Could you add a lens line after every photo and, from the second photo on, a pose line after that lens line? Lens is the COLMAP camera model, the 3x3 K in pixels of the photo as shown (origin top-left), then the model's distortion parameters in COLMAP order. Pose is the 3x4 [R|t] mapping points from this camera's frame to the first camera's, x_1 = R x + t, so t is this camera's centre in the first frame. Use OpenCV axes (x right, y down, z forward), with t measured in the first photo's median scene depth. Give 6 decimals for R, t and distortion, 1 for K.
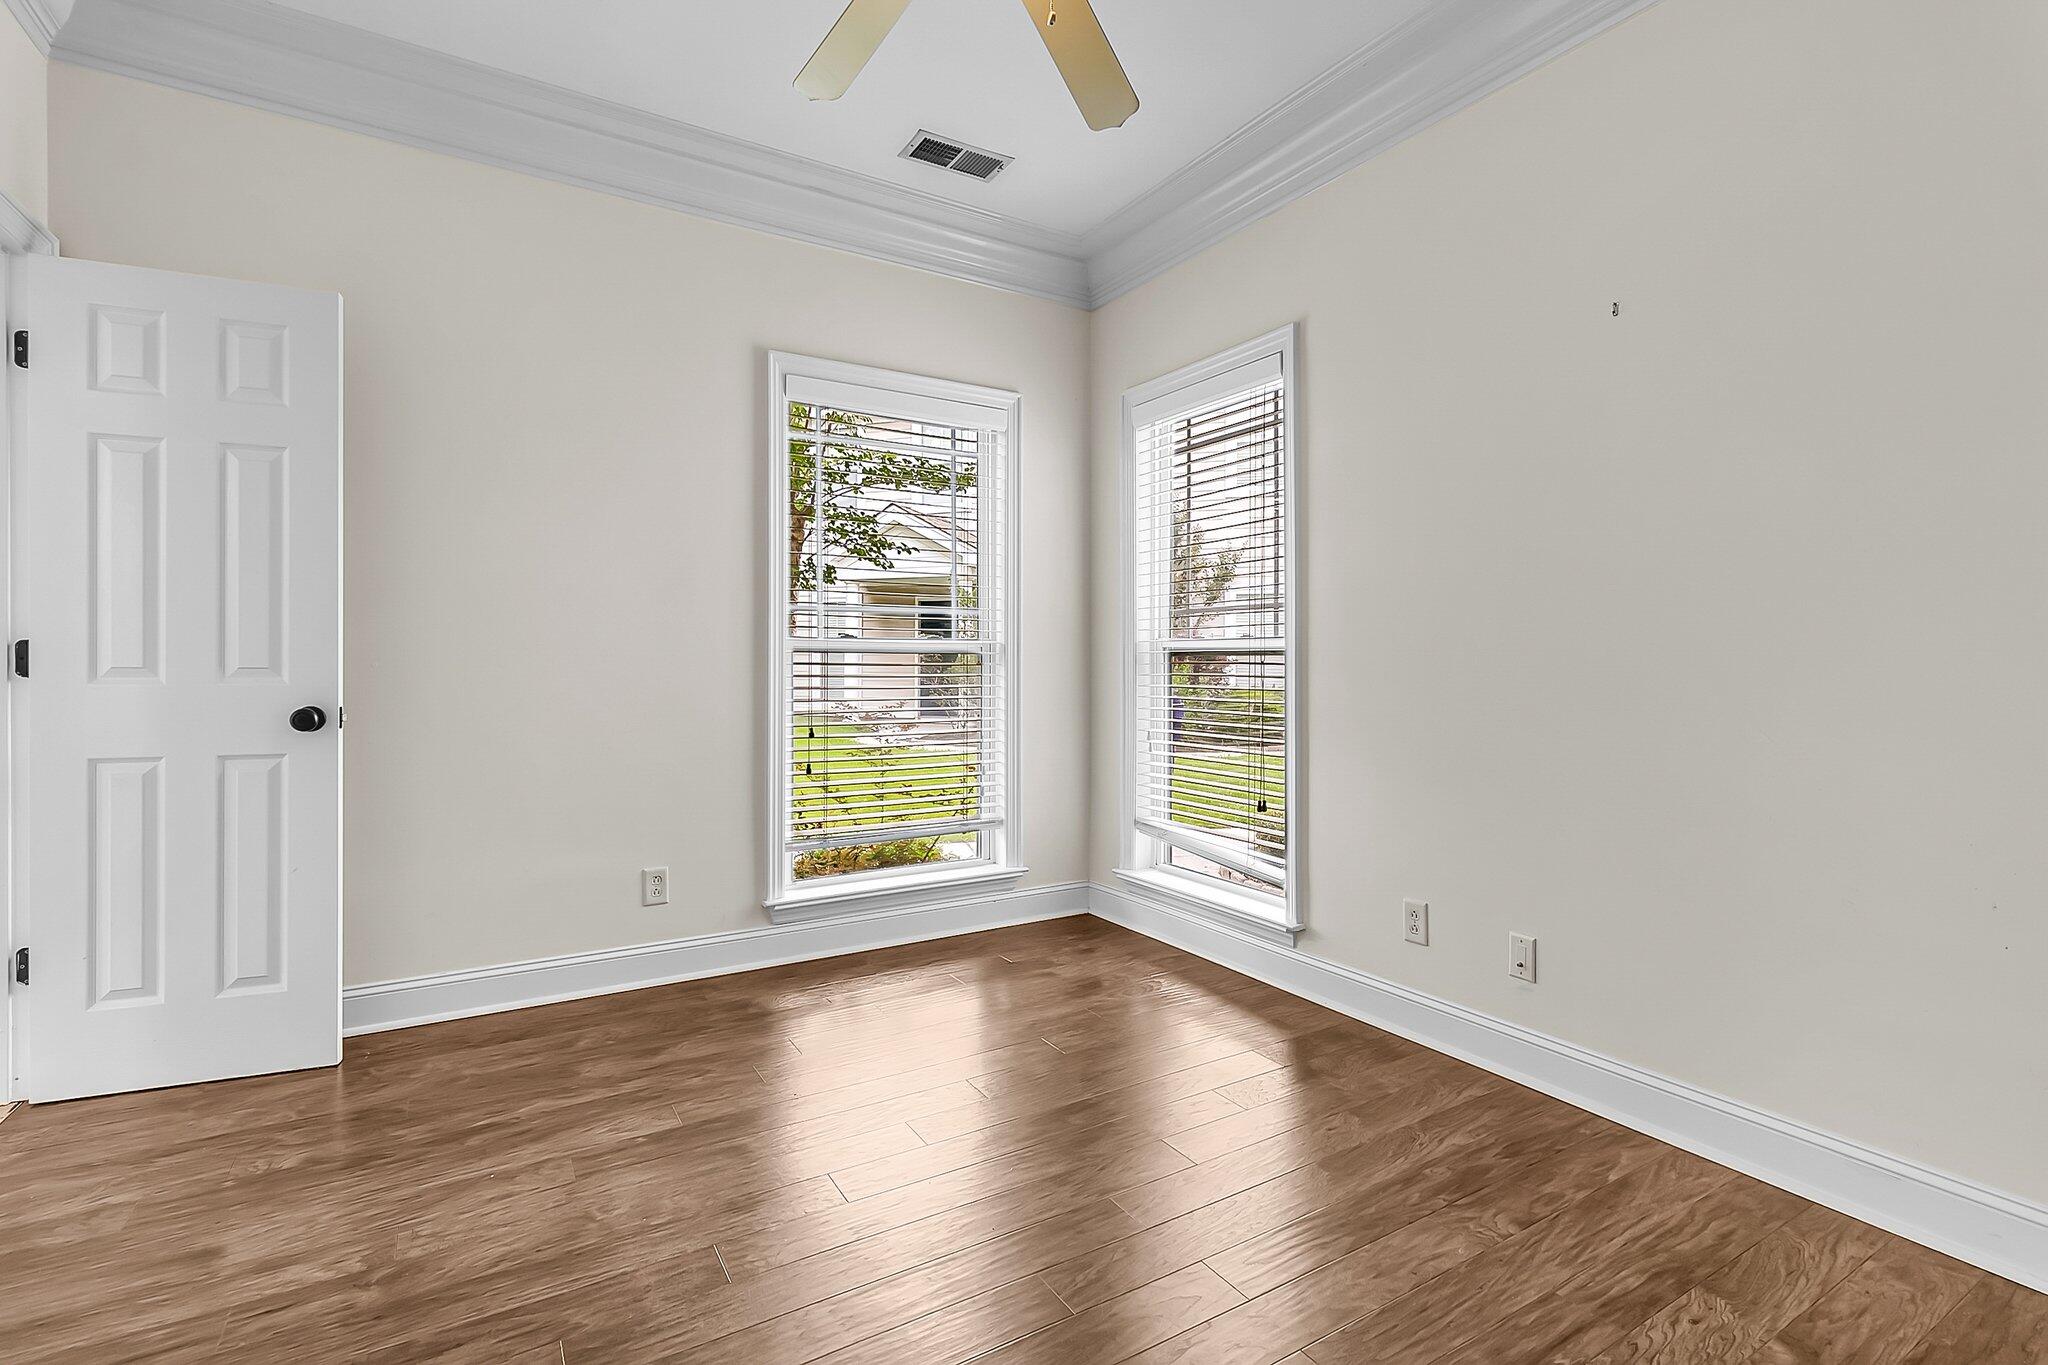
lens RADIAL K [[979.5, 0, 1020.8], [0, 979.5, 663.7], [0, 0, 1]] dist [0.021454, 0.000235]
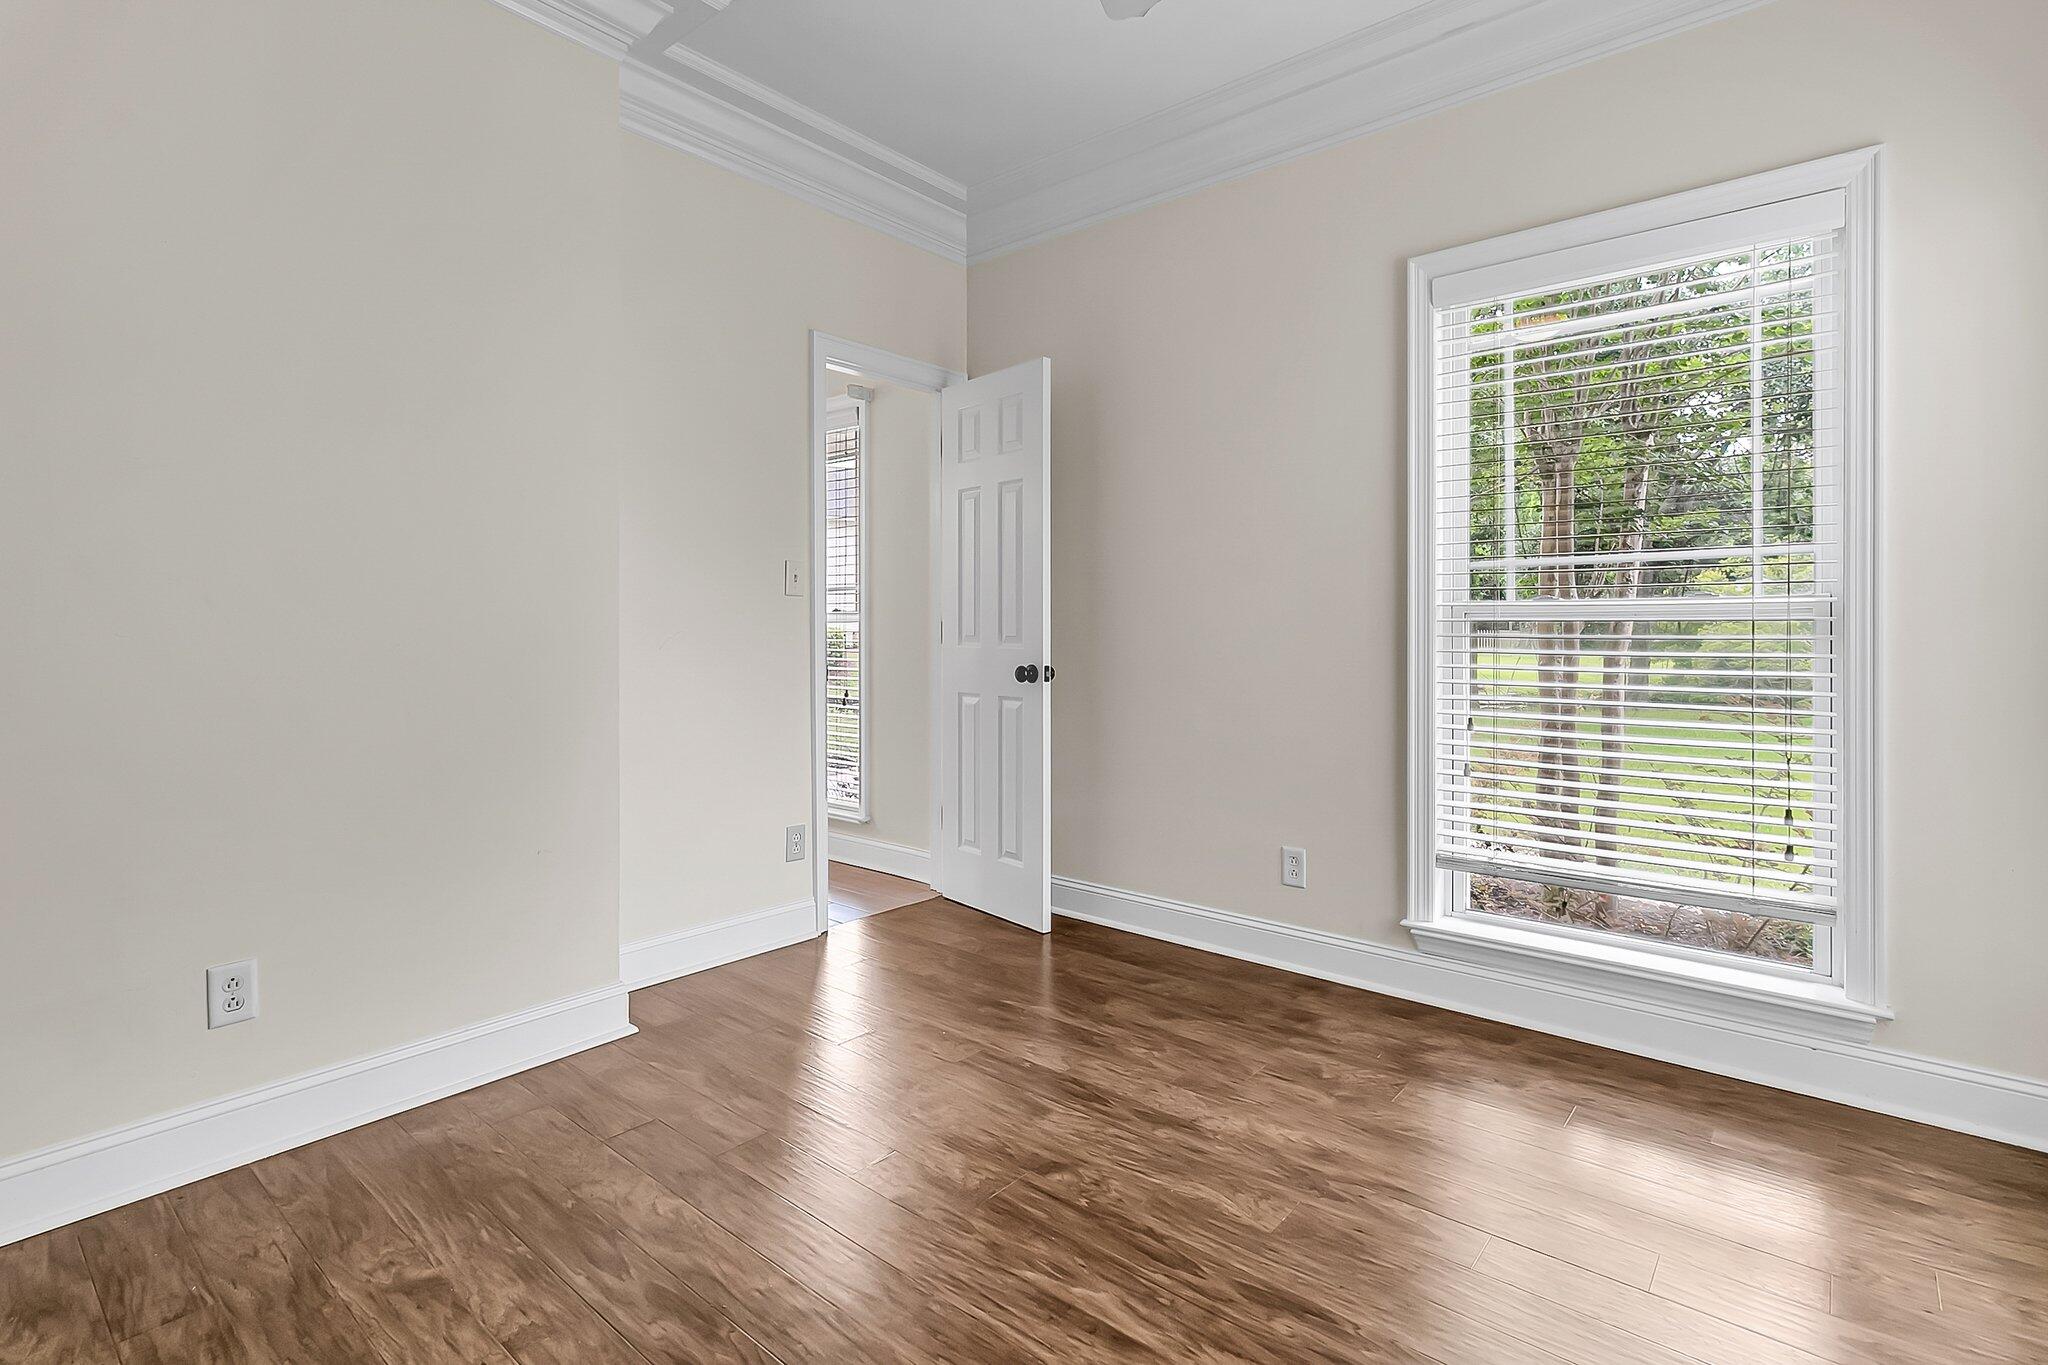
lens RADIAL K [[979.5, 0, 1027.2], [0, 979.5, 636.0], [0, 0, 1]] dist [0.021454, 0.000235]
pose [[0.325263, 0.001163, -0.945623, 0.521956], [-0.007760, 0.999969, -0.001439, 0.004916], [0.945592, 0.007806, 0.325262, 0.513348]]
